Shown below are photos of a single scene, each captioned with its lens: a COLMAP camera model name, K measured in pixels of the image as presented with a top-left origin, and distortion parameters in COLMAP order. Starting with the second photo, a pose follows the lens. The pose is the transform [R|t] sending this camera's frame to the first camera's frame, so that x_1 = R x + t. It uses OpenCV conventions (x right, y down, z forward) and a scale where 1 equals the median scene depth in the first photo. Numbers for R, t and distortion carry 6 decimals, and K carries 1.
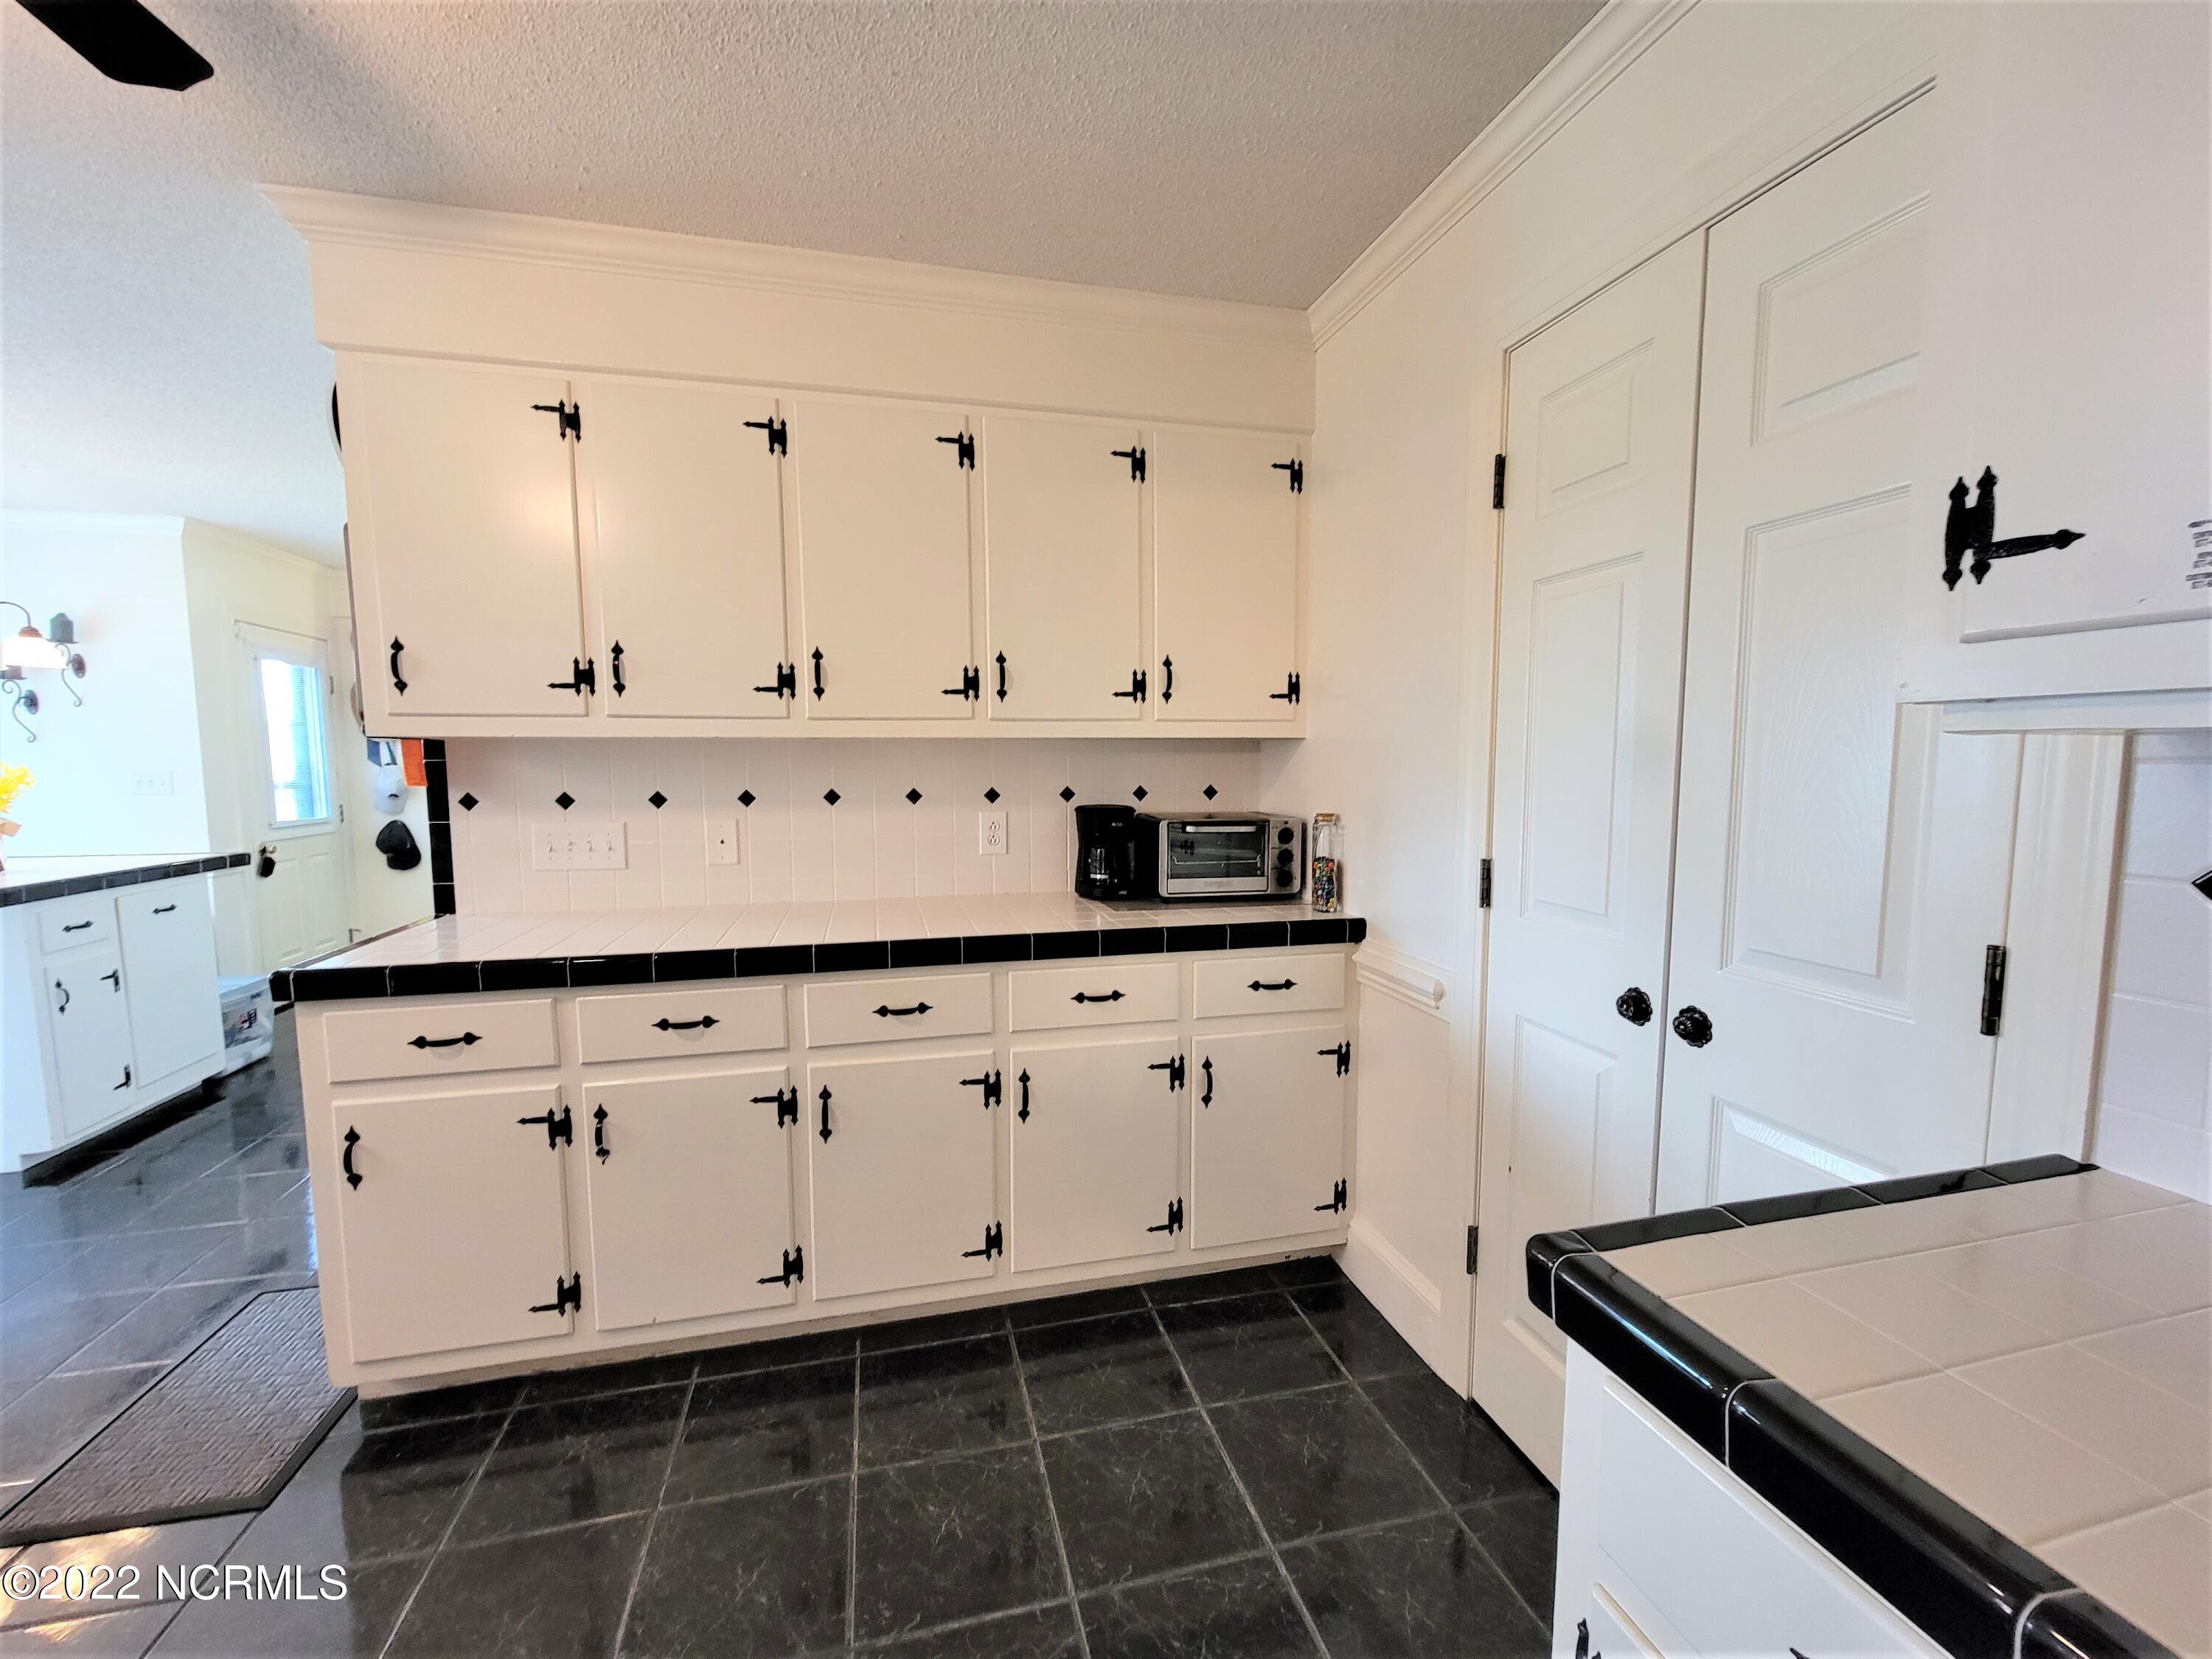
lens RADIAL K [[919.5, 0, 1108.2], [0, 919.5, 847.8], [0, 0, 1]] dist [-0.001935, -0.001131]
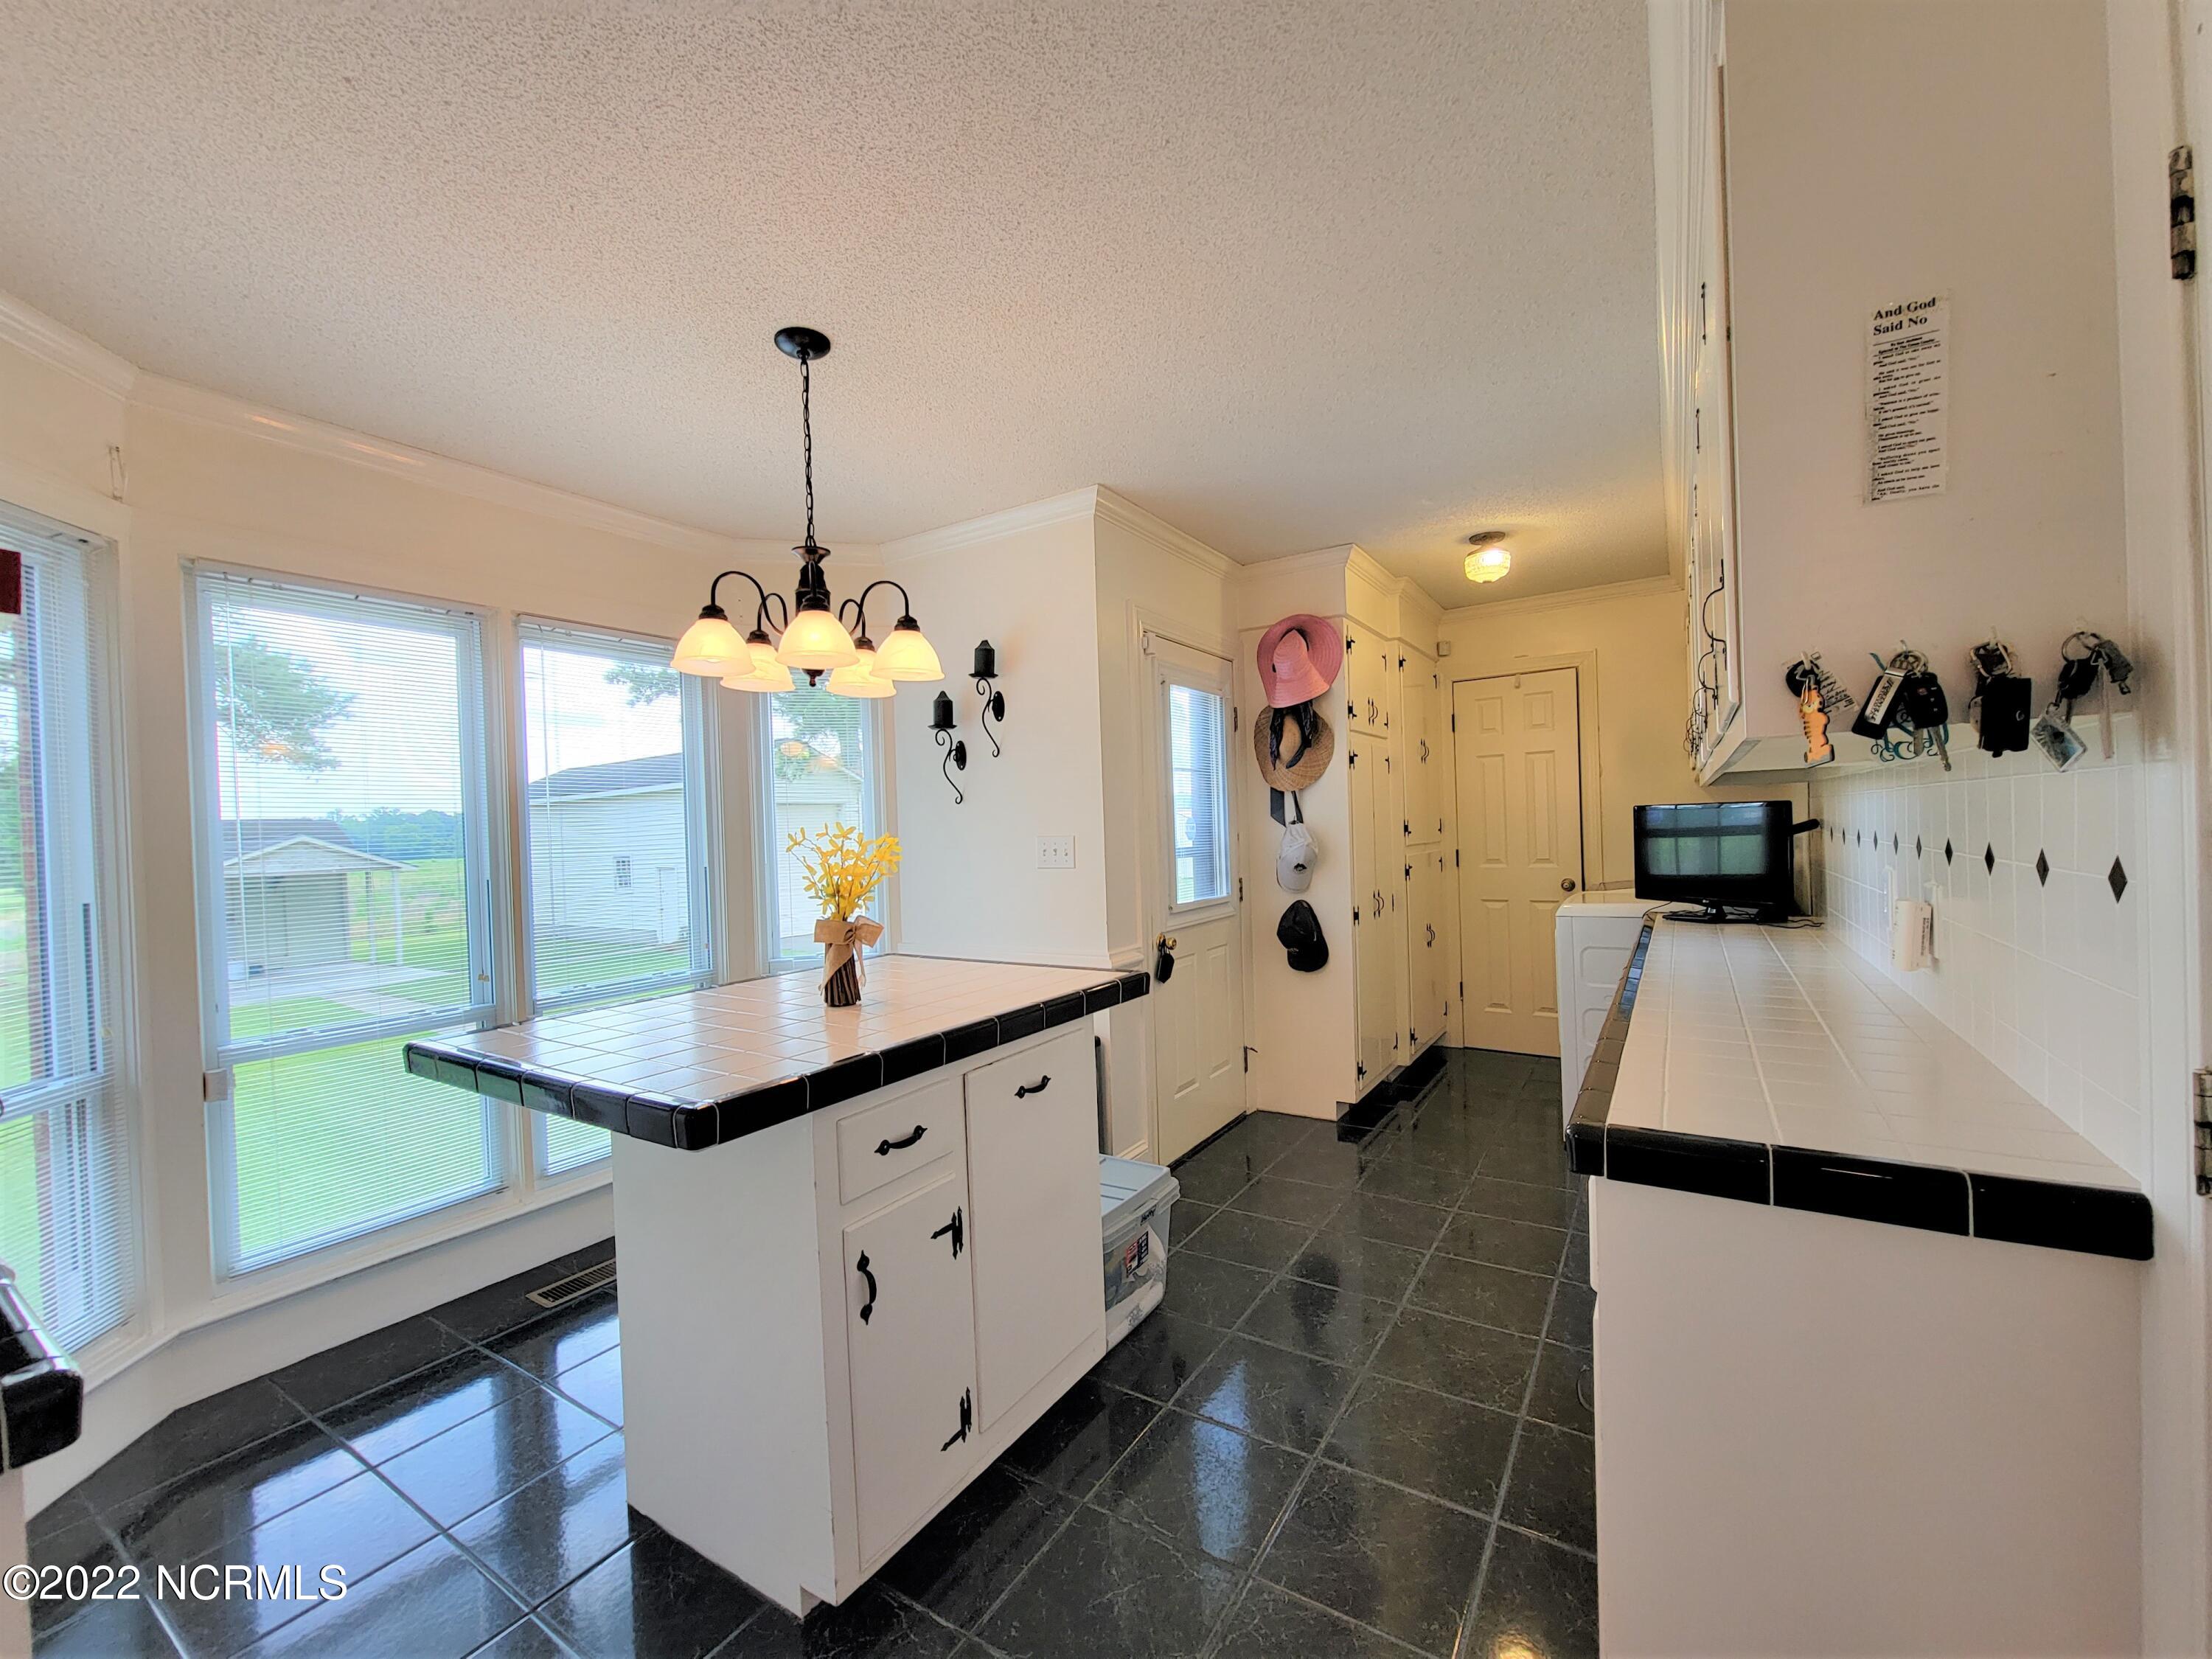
lens RADIAL K [[919.5, 0, 1118.3], [0, 919.5, 832.4], [0, 0, 1]] dist [-0.001935, -0.001131]
pose [[0.708124, -0.016201, -0.705903, -0.970901], [-0.037600, 0.997453, -0.060611, -0.089153], [0.705087, 0.069462, 0.705711, 1.027988]]
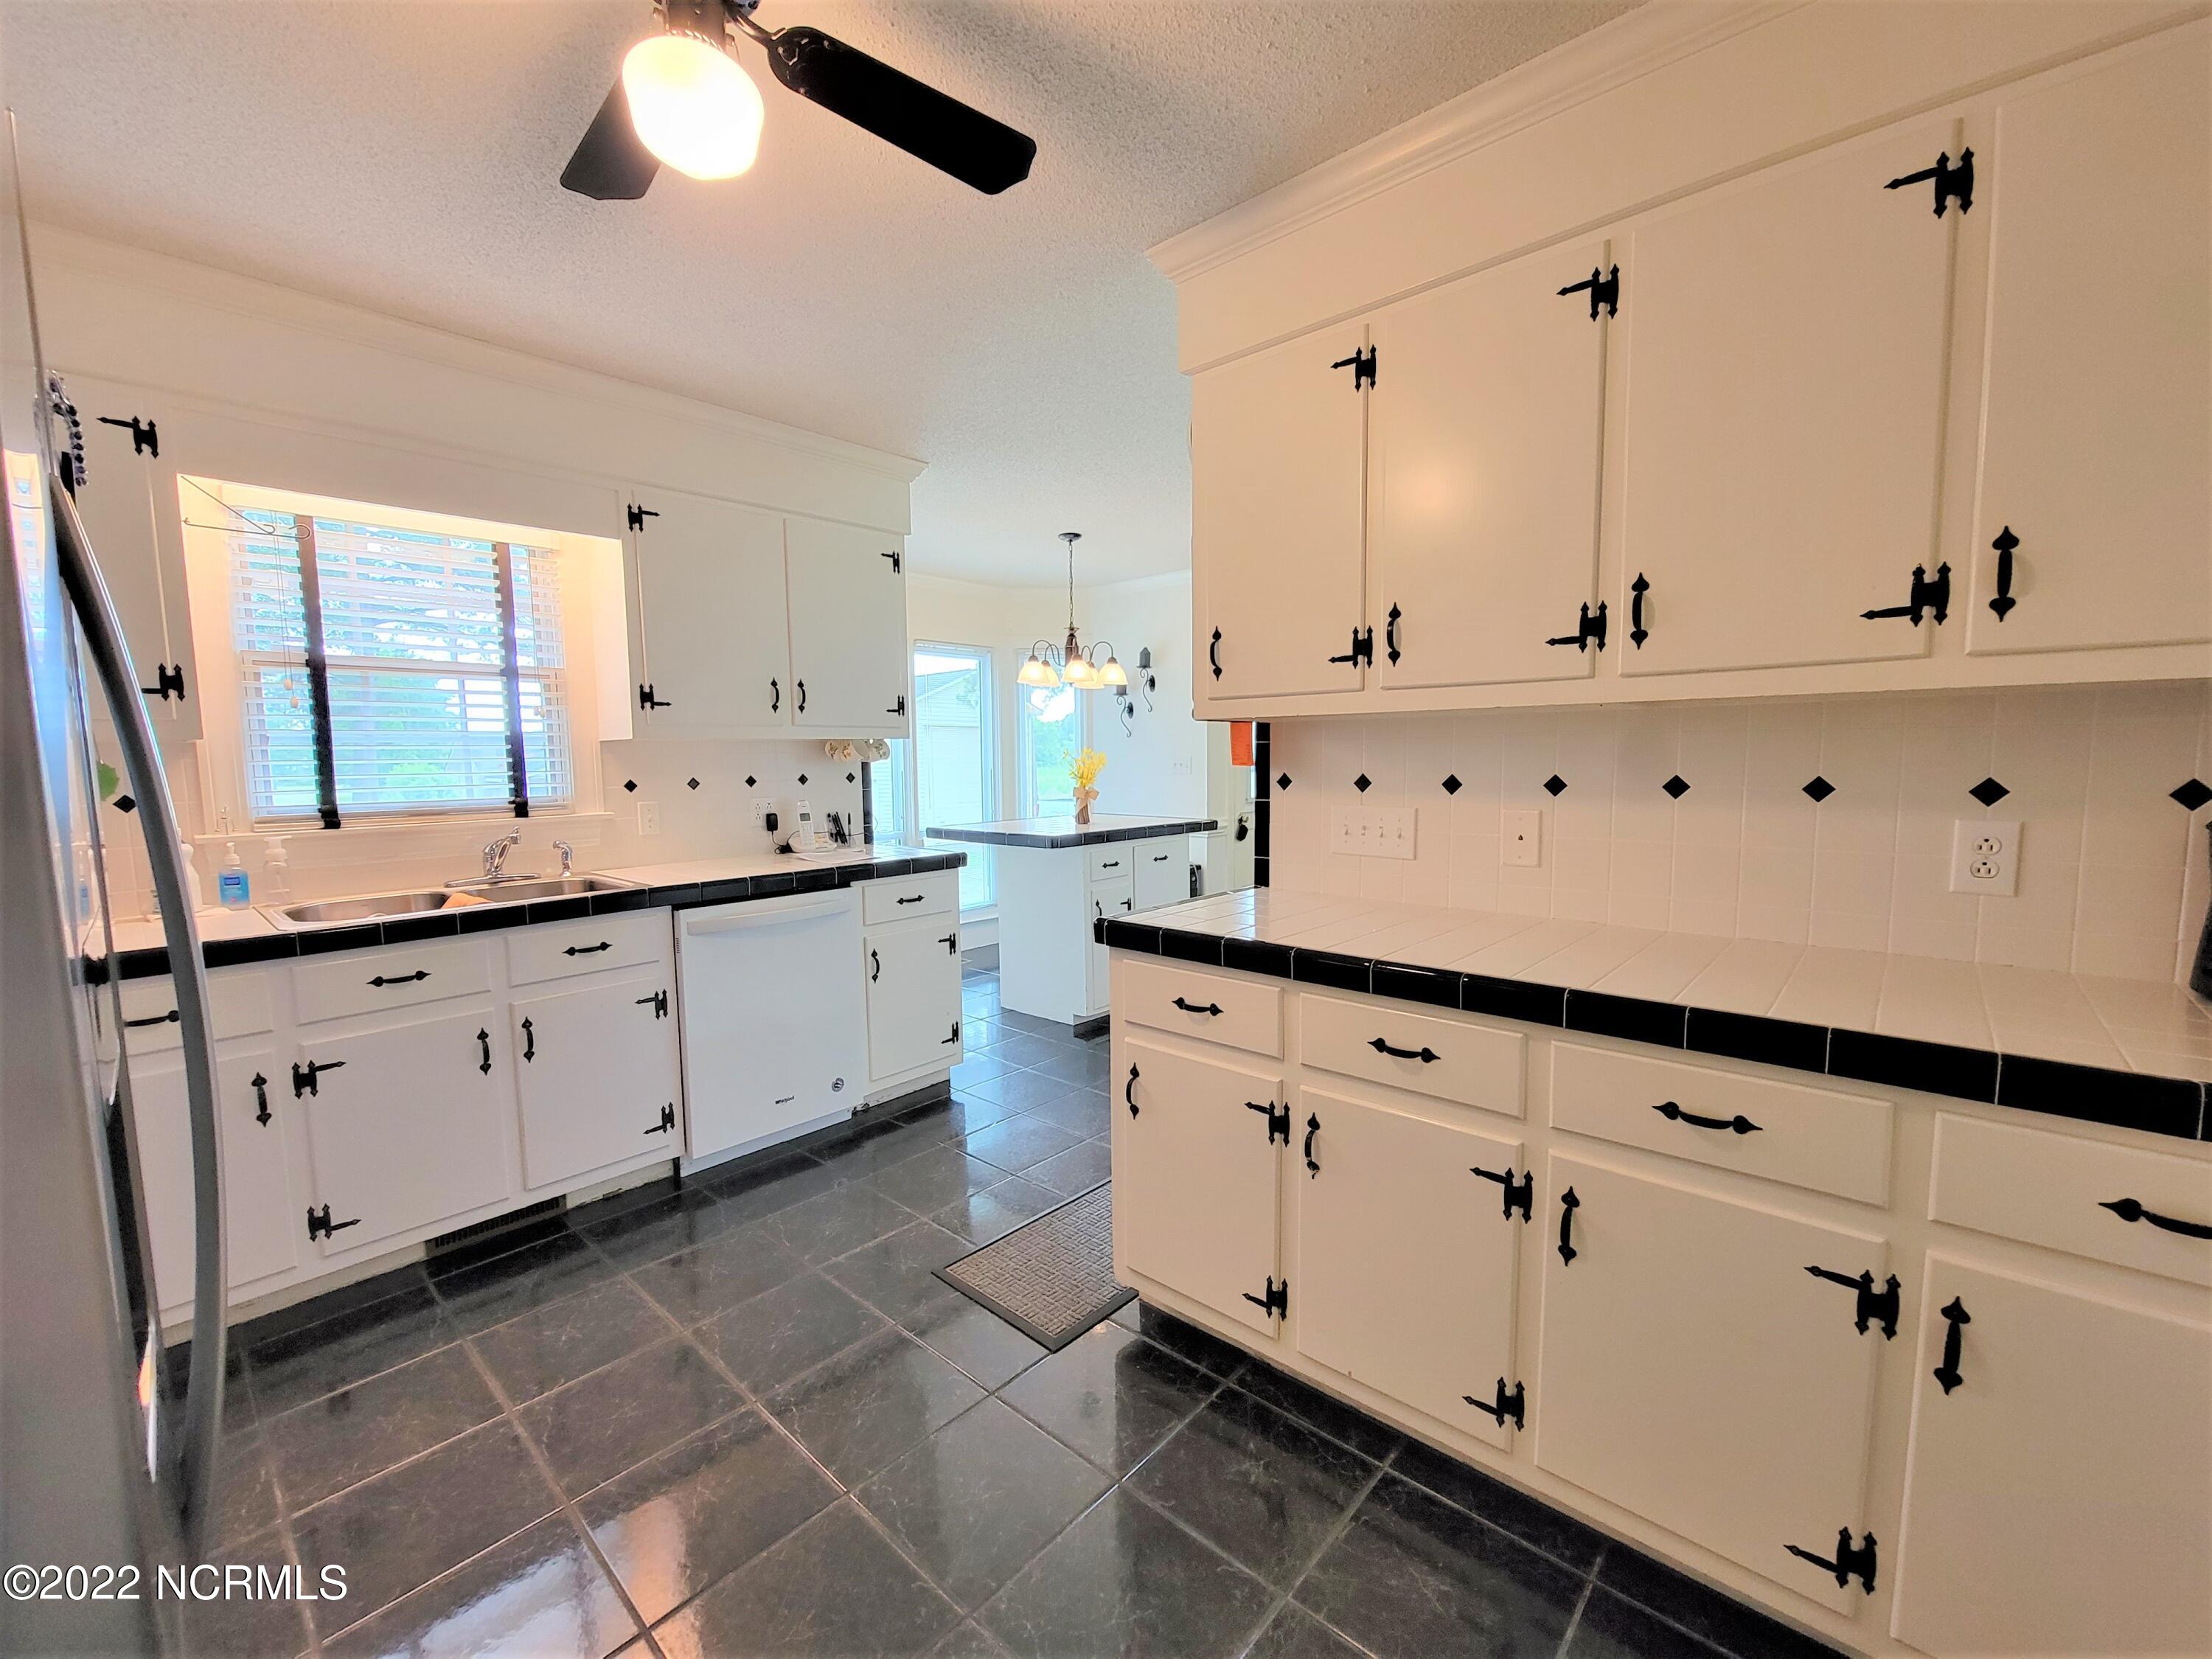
lens RADIAL K [[919.5, 0, 1075.5], [0, 919.5, 840.9], [0, 0, 1]] dist [-0.001935, -0.001131]
pose [[0.542095, 0.075022, -0.836962, 0.055890], [-0.073160, 0.996438, 0.041931, -0.010329], [0.837127, 0.038501, 0.545652, 0.253814]]
